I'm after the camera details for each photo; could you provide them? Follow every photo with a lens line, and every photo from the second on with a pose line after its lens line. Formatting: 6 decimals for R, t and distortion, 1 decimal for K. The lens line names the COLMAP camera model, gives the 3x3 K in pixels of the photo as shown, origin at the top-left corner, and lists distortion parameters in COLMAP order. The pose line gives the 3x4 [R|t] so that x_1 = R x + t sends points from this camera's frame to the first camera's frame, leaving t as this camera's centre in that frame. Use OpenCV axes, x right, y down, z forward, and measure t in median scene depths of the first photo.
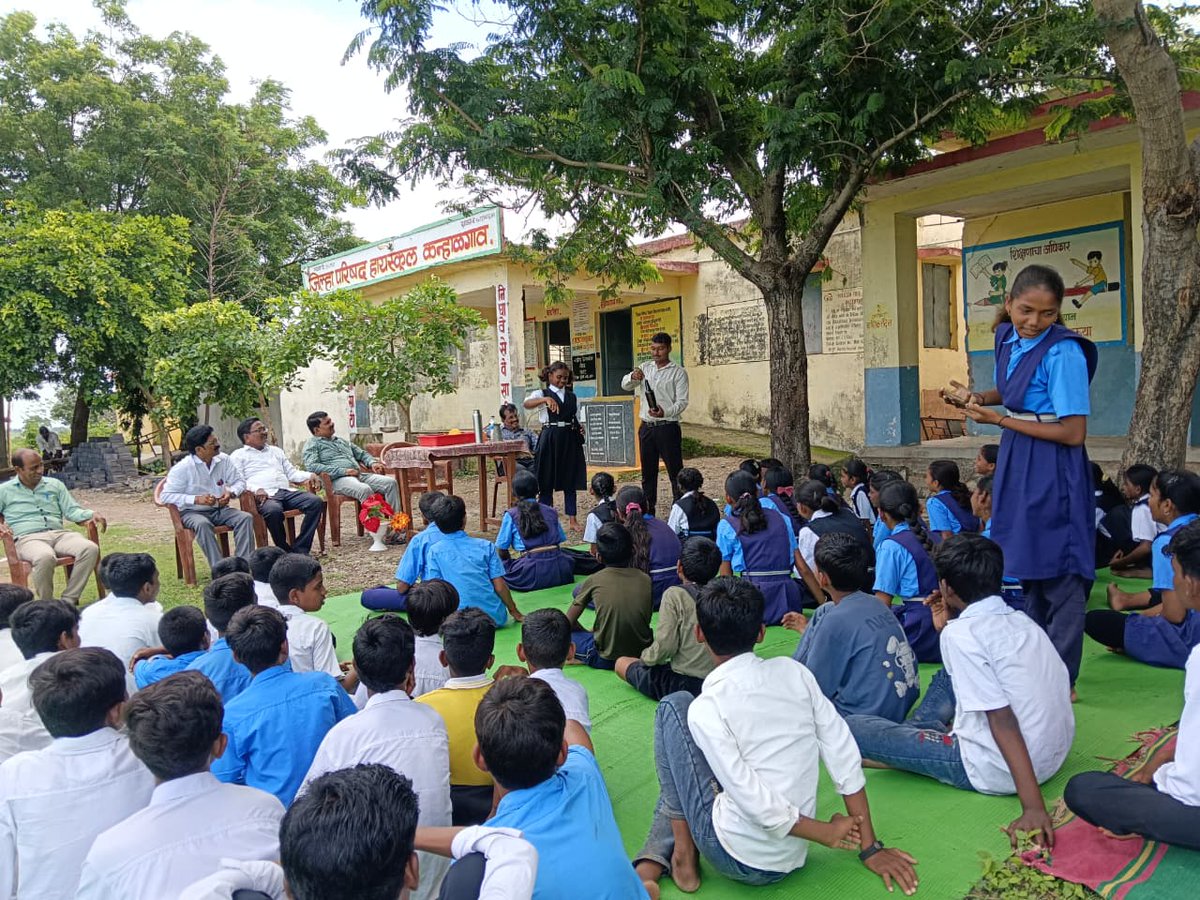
lens RADIAL K [[935.0, 0, 600.0], [0, 935.0, 450.0], [0, 0, 1]] dist [0.133288, -0.250922]
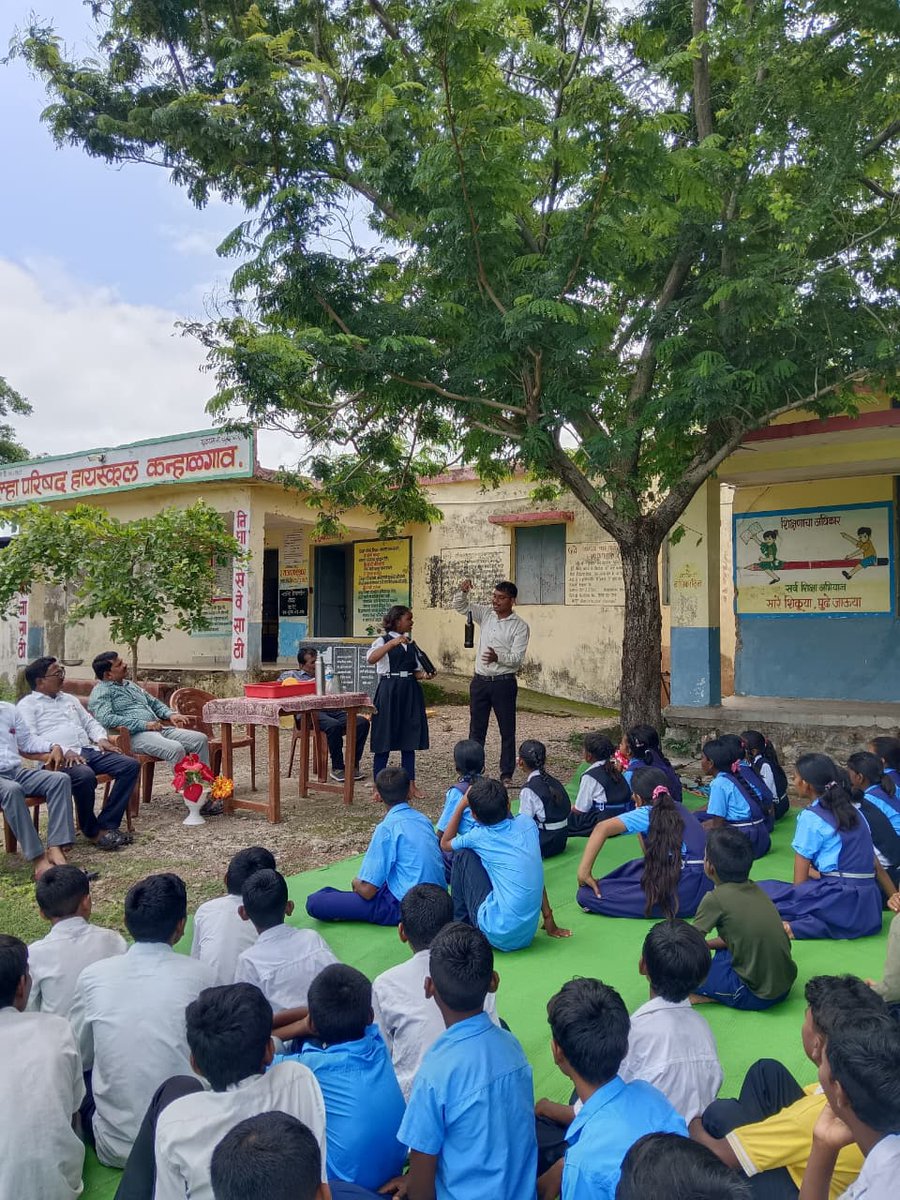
lens RADIAL K [[935.0, 0, 450.0], [0, 935.0, 600.0], [0, 0, 1]] dist [0.133288, -0.250922]
pose [[0.965922, 0.053857, 0.253169, -0.137134], [-0.031128, 0.995185, -0.092942, -0.010495], [-0.256956, 0.081894, 0.962947, 0.072256]]
